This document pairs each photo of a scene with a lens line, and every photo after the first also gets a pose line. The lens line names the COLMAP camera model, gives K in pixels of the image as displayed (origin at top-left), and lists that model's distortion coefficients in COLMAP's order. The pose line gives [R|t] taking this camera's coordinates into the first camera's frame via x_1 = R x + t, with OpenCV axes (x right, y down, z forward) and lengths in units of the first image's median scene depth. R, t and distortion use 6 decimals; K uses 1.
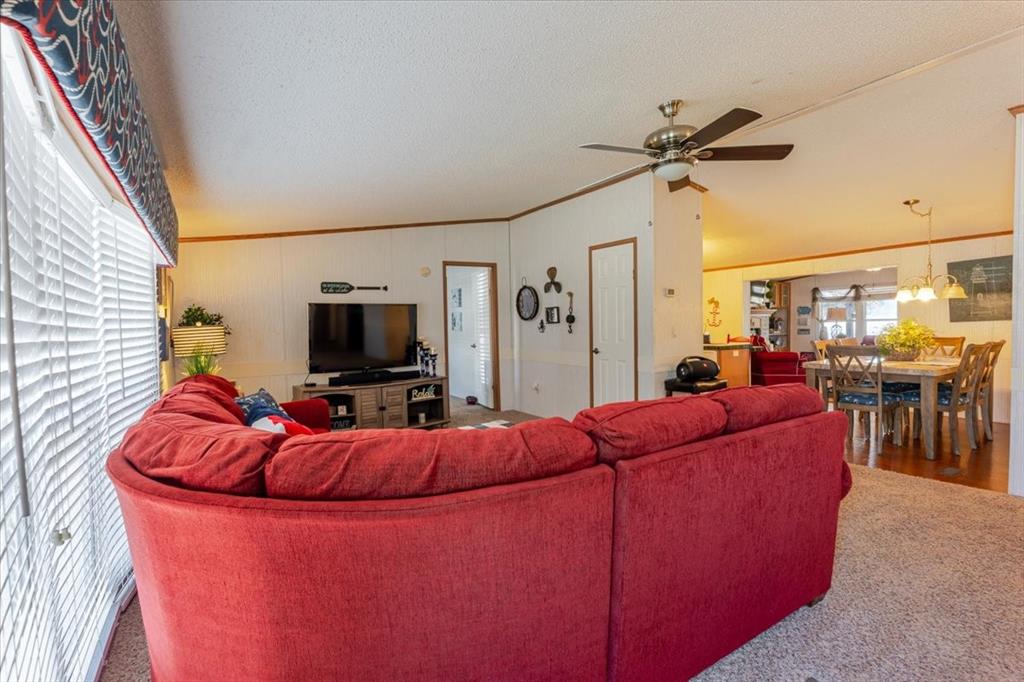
lens RADIAL K [[470.9, 0, 514.1], [0, 470.9, 341.2], [0, 0, 1]] dist [0.003032, 0.000079]
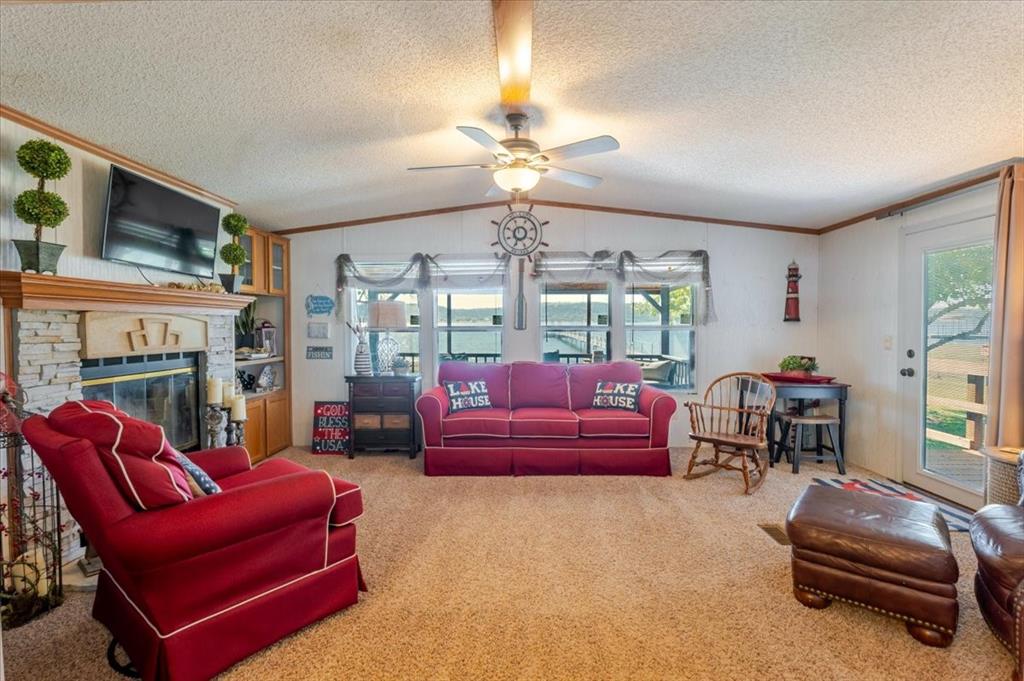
lens RADIAL K [[470.9, 0, 510.9], [0, 470.9, 338.1], [0, 0, 1]] dist [0.003032, 0.000079]
pose [[0.563483, -0.009209, 0.826076, 0.384120], [0.019671, 0.999804, -0.002272, -0.032182], [-0.825893, 0.017530, 0.563554, 0.660379]]
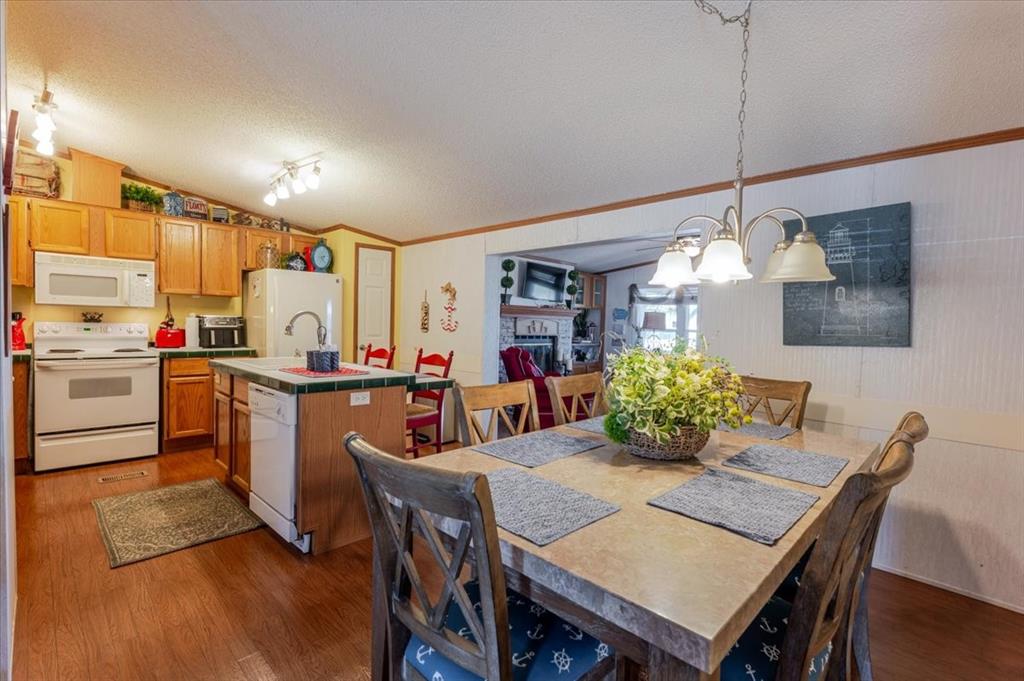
lens RADIAL K [[470.9, 0, 513.7], [0, 470.9, 339.8], [0, 0, 1]] dist [0.003032, 0.000079]
pose [[0.973778, 0.036968, 0.224479, 0.311028], [-0.038168, 0.999271, 0.001009, -0.020341], [-0.224278, -0.009550, 0.974478, 0.337410]]
